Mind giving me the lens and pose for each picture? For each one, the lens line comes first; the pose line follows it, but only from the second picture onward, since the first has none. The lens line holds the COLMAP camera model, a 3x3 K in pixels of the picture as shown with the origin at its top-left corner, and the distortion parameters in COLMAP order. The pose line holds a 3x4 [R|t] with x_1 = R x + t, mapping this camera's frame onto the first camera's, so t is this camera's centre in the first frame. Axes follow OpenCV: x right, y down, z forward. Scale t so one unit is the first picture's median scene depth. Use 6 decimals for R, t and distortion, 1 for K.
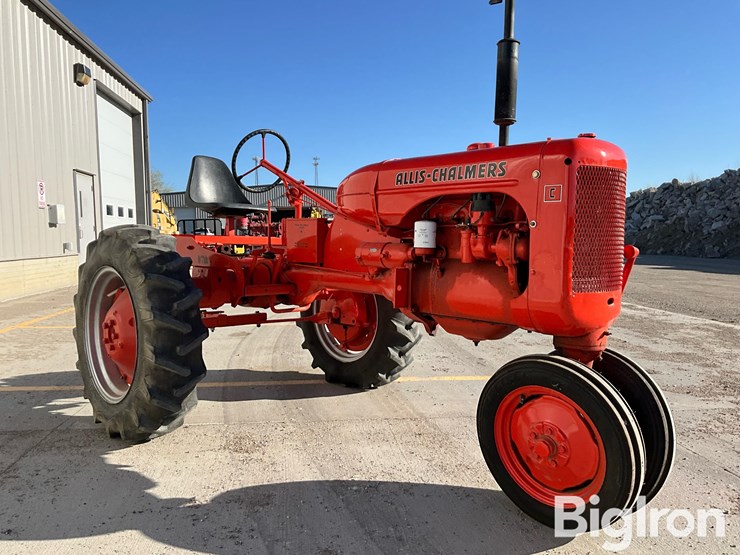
lens RADIAL K [[610.6, 0, 370.0], [0, 610.6, 277.5], [0, 0, 1]] dist [0.075716, -0.153059]
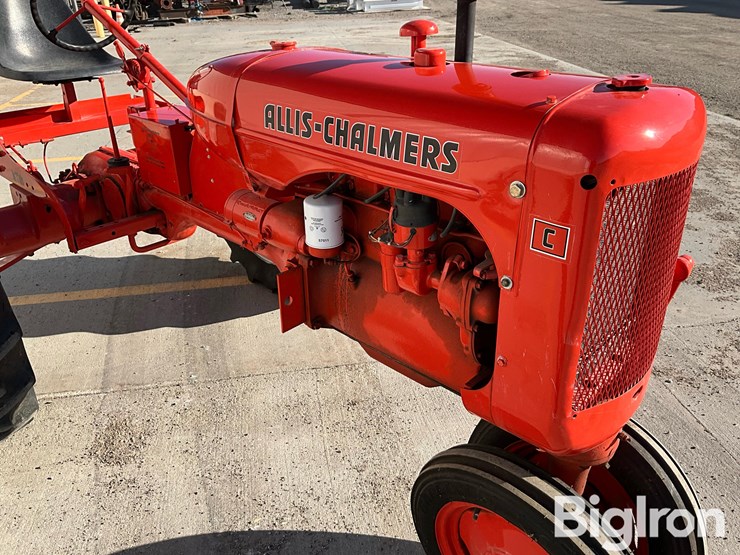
lens RADIAL K [[607.8, 0, 372.4], [0, 607.8, 283.7], [0, 0, 1]] dist [0.094427, -0.154895]
pose [[0.998716, -0.046212, 0.020747, 0.117766], [0.033775, 0.912728, 0.407169, -0.238795], [-0.037752, -0.405946, 0.913117, 0.442762]]
